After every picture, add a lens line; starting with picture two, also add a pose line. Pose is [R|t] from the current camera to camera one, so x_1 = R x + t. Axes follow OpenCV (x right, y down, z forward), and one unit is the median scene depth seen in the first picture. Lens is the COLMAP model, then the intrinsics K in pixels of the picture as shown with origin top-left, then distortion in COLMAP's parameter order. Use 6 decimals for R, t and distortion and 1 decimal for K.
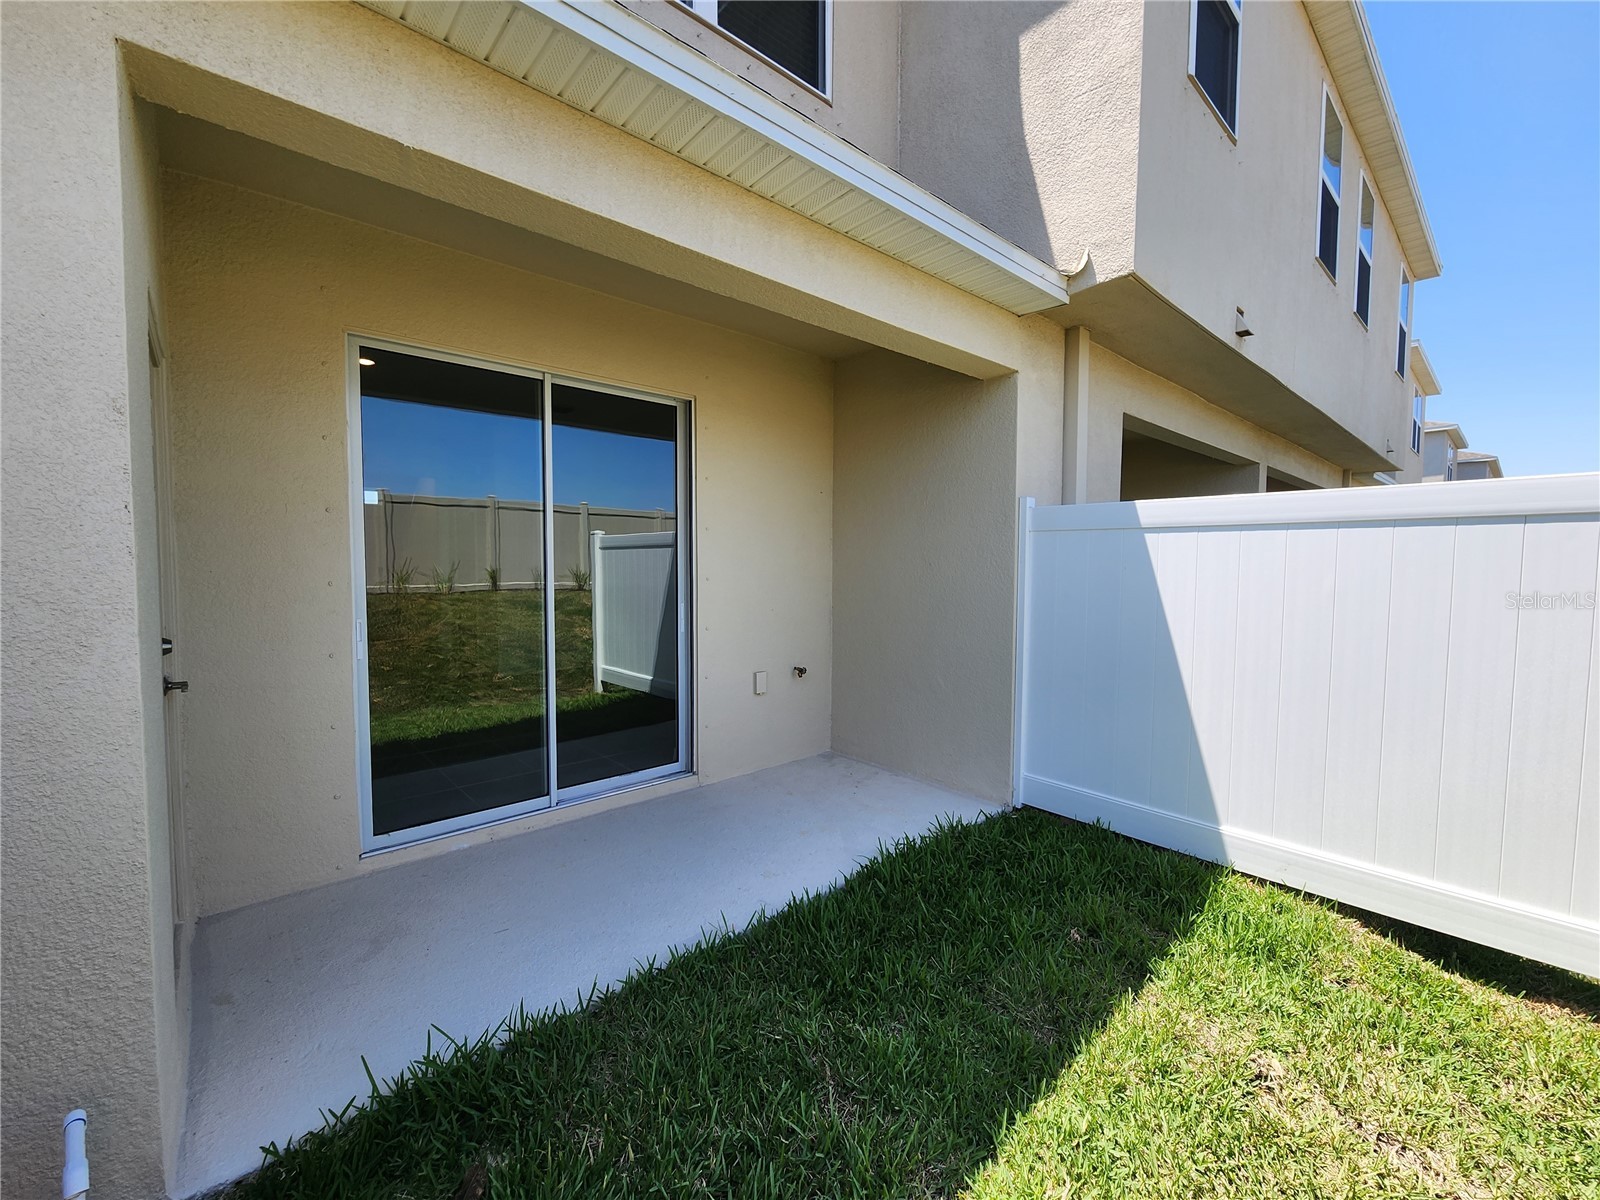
lens RADIAL K [[661.8, 0, 803.0], [0, 661.8, 596.7], [0, 0, 1]] dist [-0.002322, 0.000707]
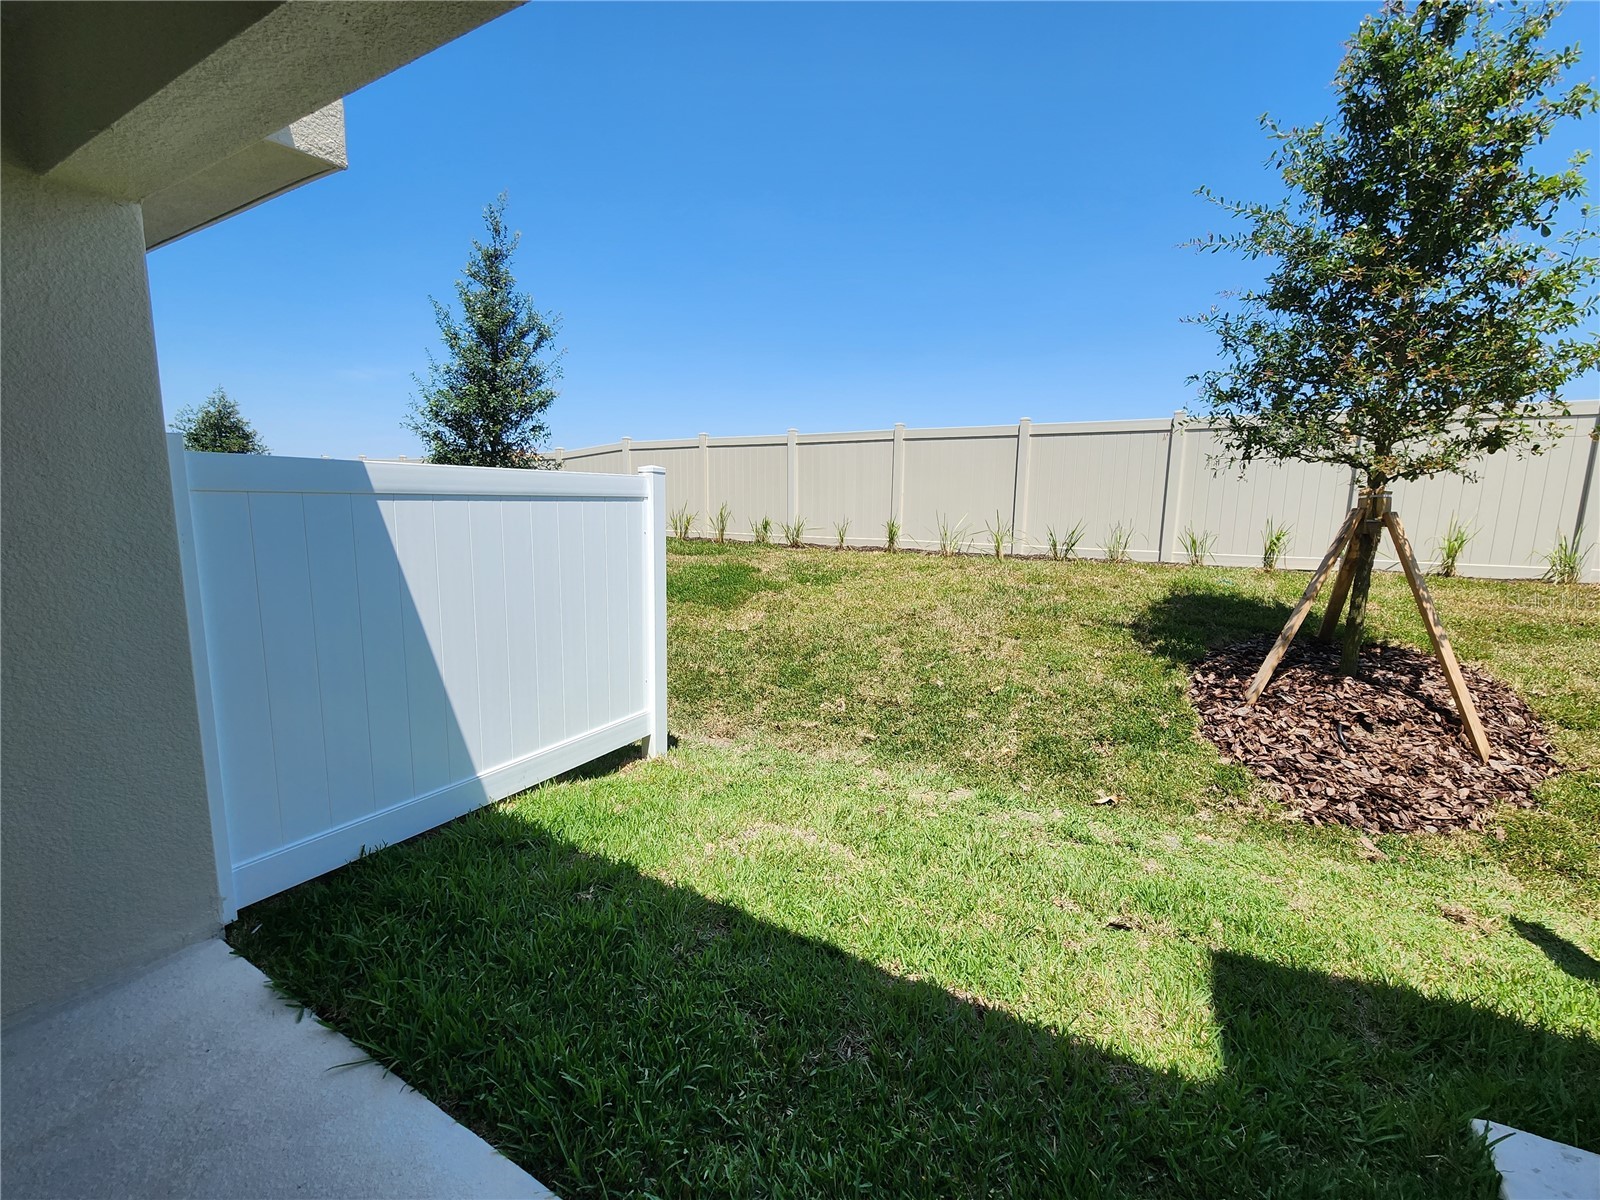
lens RADIAL K [[661.8, 0, 797.8], [0, 661.8, 593.5], [0, 0, 1]] dist [-0.002322, 0.000707]
pose [[-0.324564, -0.141059, 0.935286, -0.507874], [0.037111, 0.986157, 0.161610, -0.099470], [-0.945135, 0.087162, -0.314836, 0.812515]]
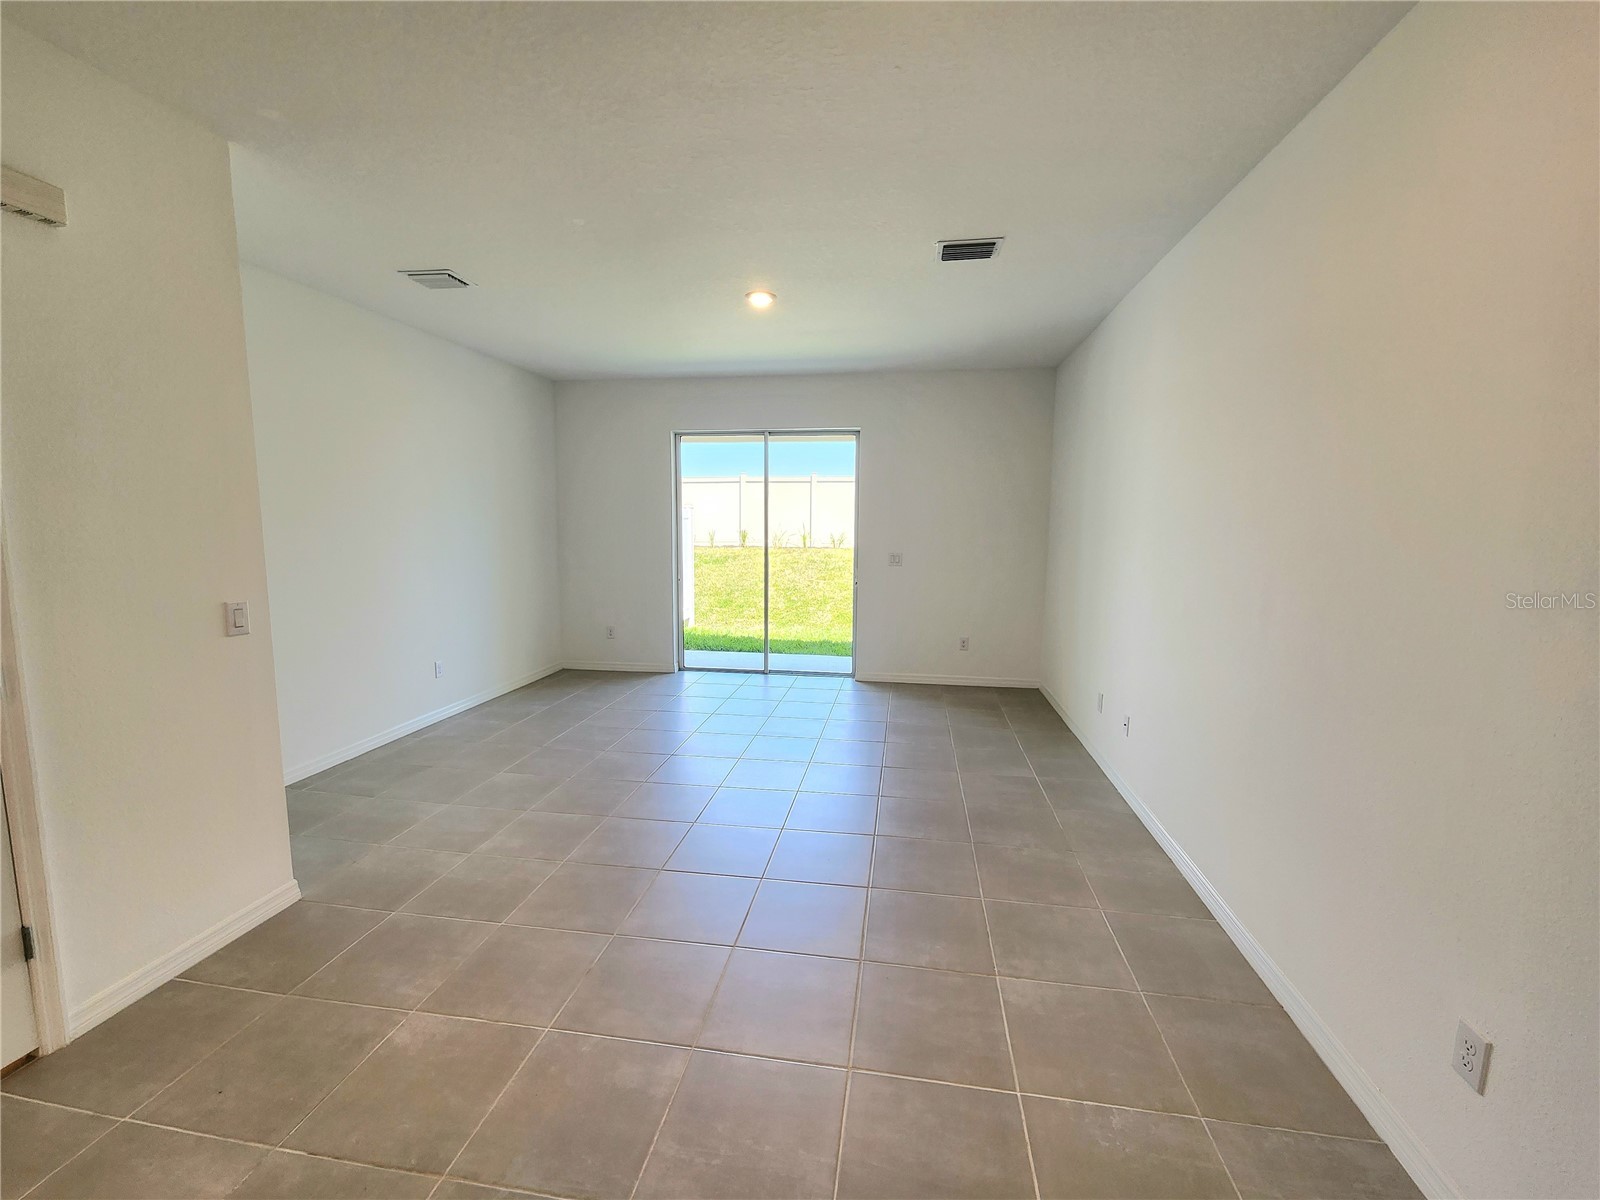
lens RADIAL K [[661.8, 0, 804.2], [0, 661.8, 588.4], [0, 0, 1]] dist [-0.002322, 0.000707]
pose [[-0.638373, -0.091112, 0.764316, -2.054653], [0.029941, 0.989279, 0.142937, -0.191965], [-0.769145, 0.114132, -0.628801, 2.348436]]
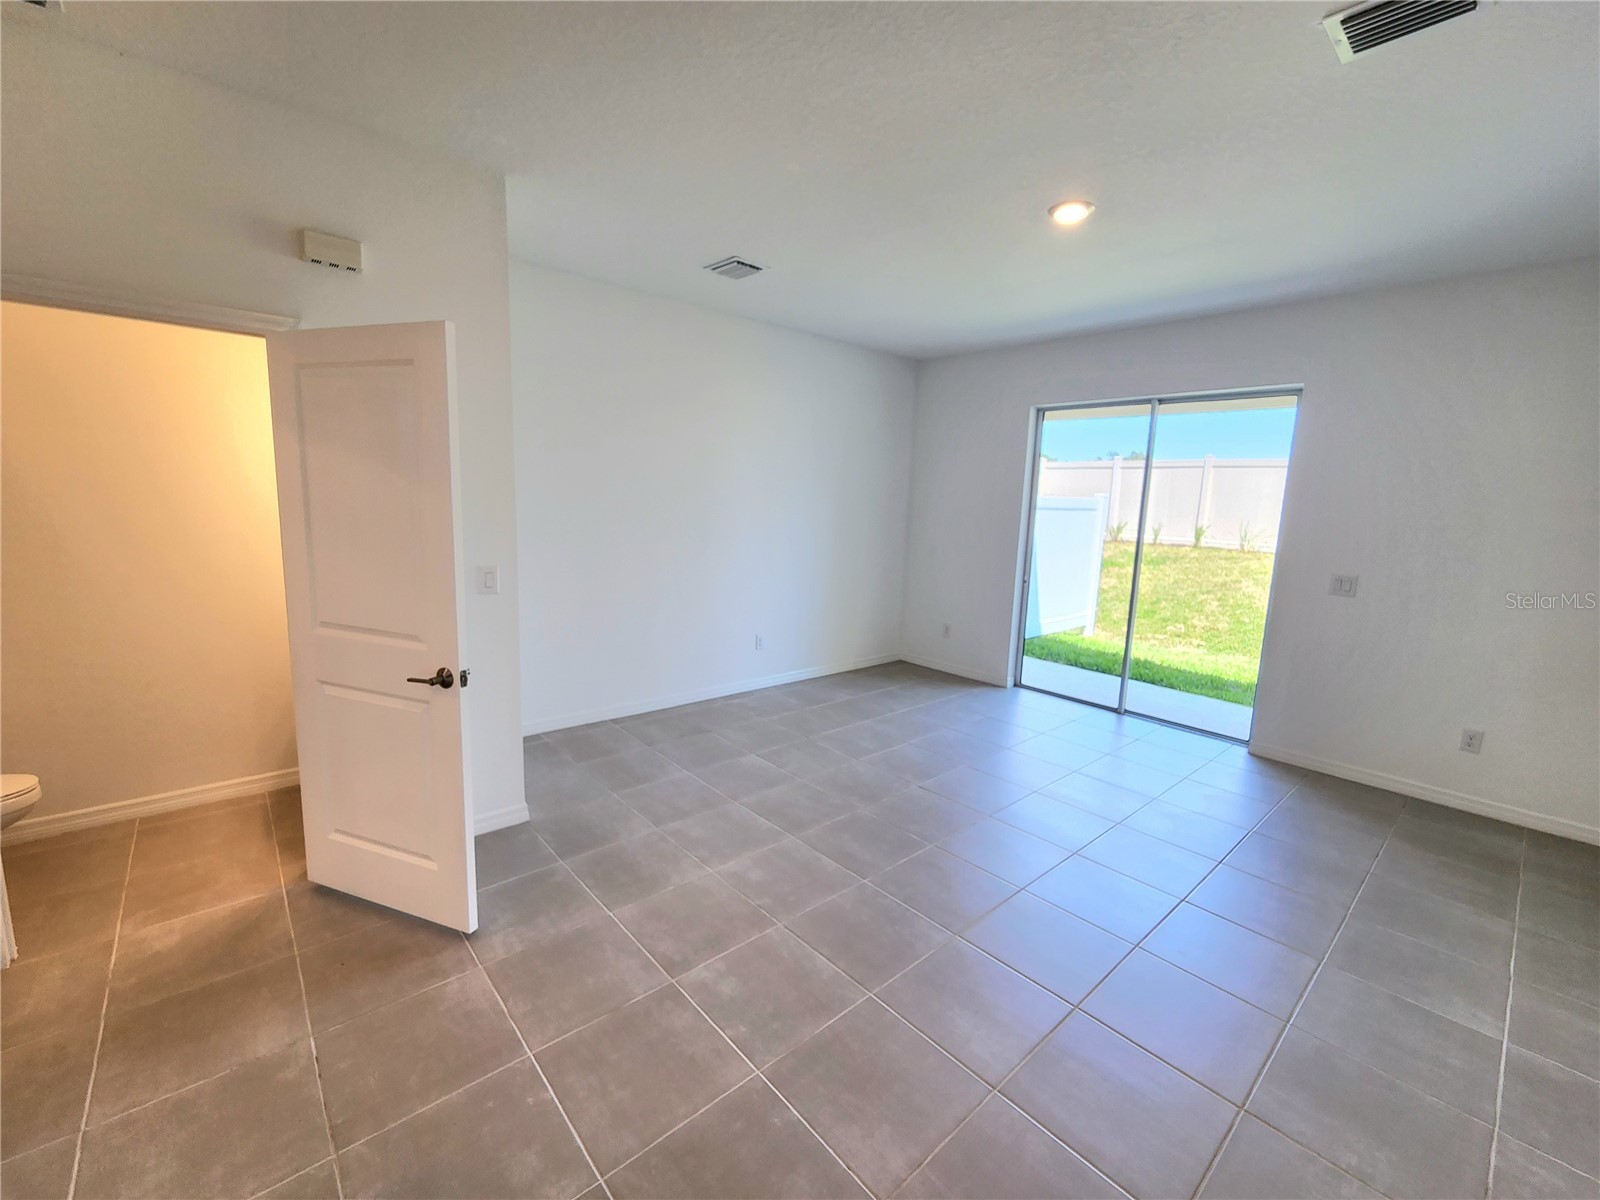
lens RADIAL K [[661.8, 0, 800.6], [0, 661.8, 594.6], [0, 0, 1]] dist [-0.002322, 0.000707]
pose [[-0.000651, -0.155790, 0.987790, -1.975671], [0.016481, 0.987654, 0.155779, -0.186394], [-0.999864, 0.016381, 0.001925, 1.946768]]
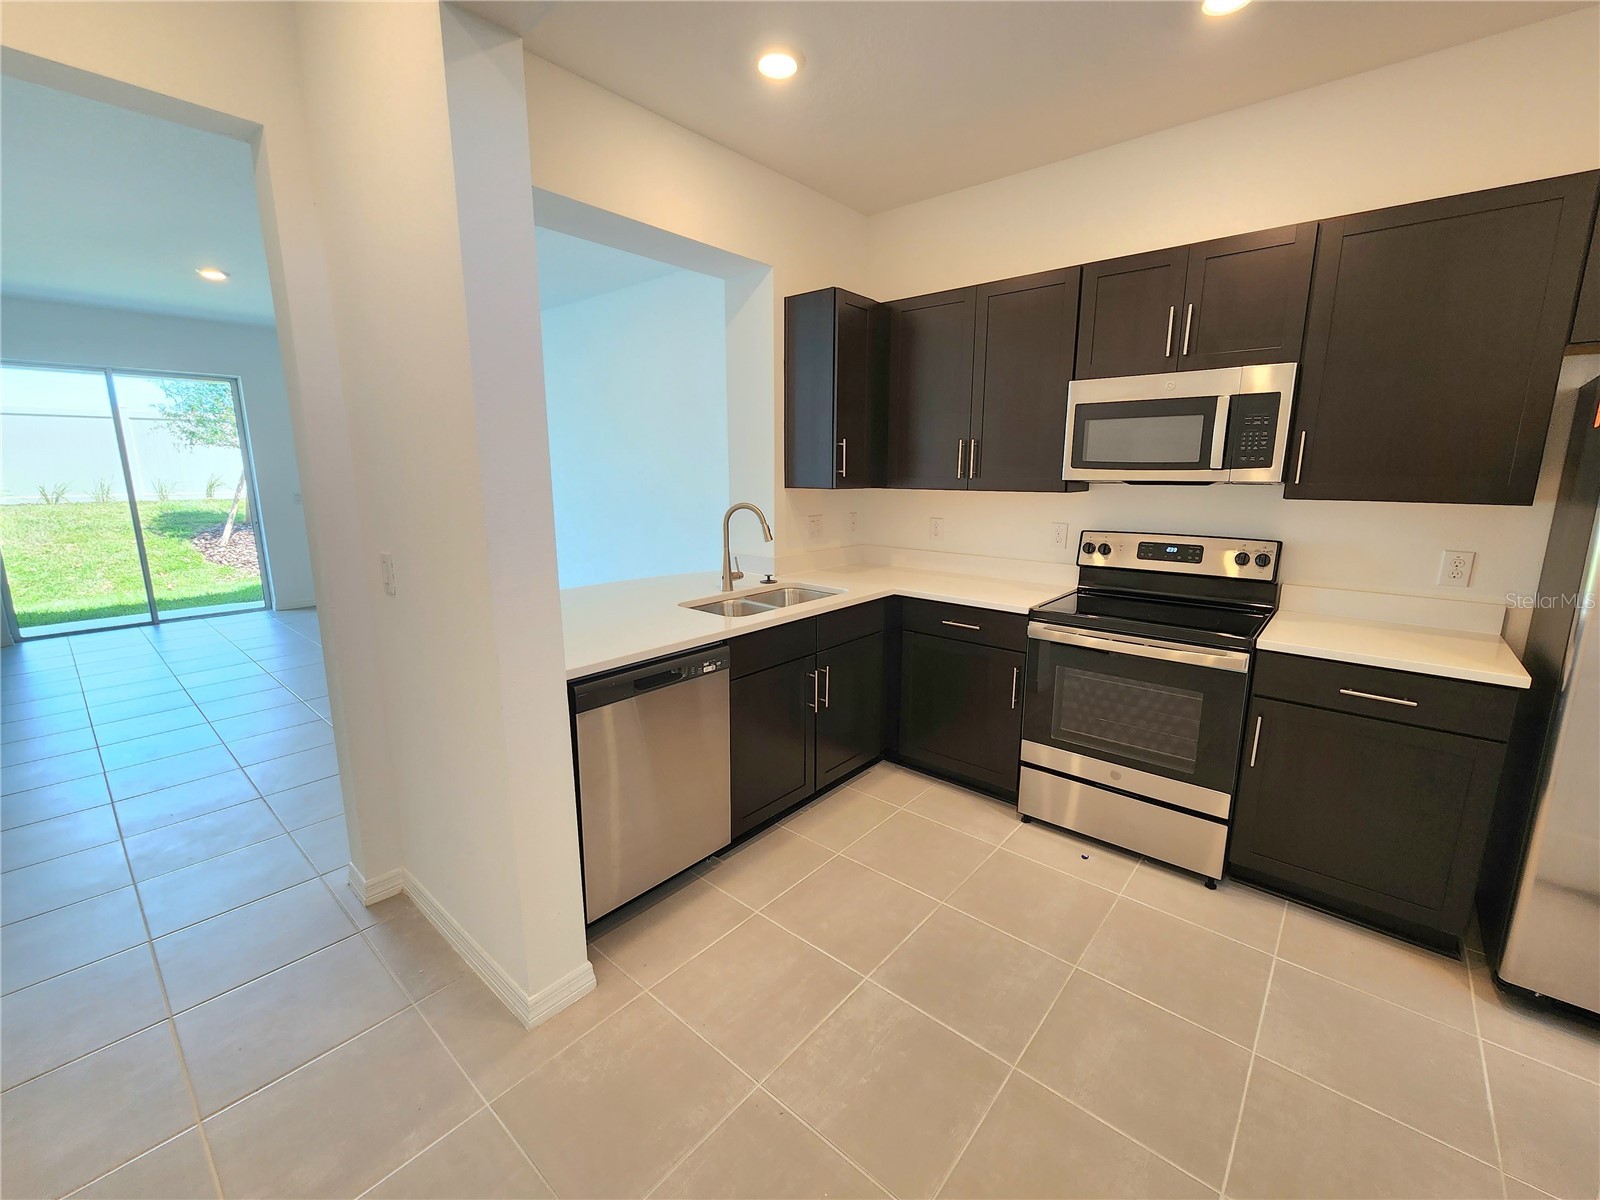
lens RADIAL K [[661.8, 0, 804.1], [0, 661.8, 596.4], [0, 0, 1]] dist [-0.002322, 0.000707]
pose [[-0.990368, 0.020415, -0.136946, -2.096784], [-0.013311, 0.970450, 0.240935, -0.226011], [0.137818, 0.240437, -0.960831, 3.337396]]
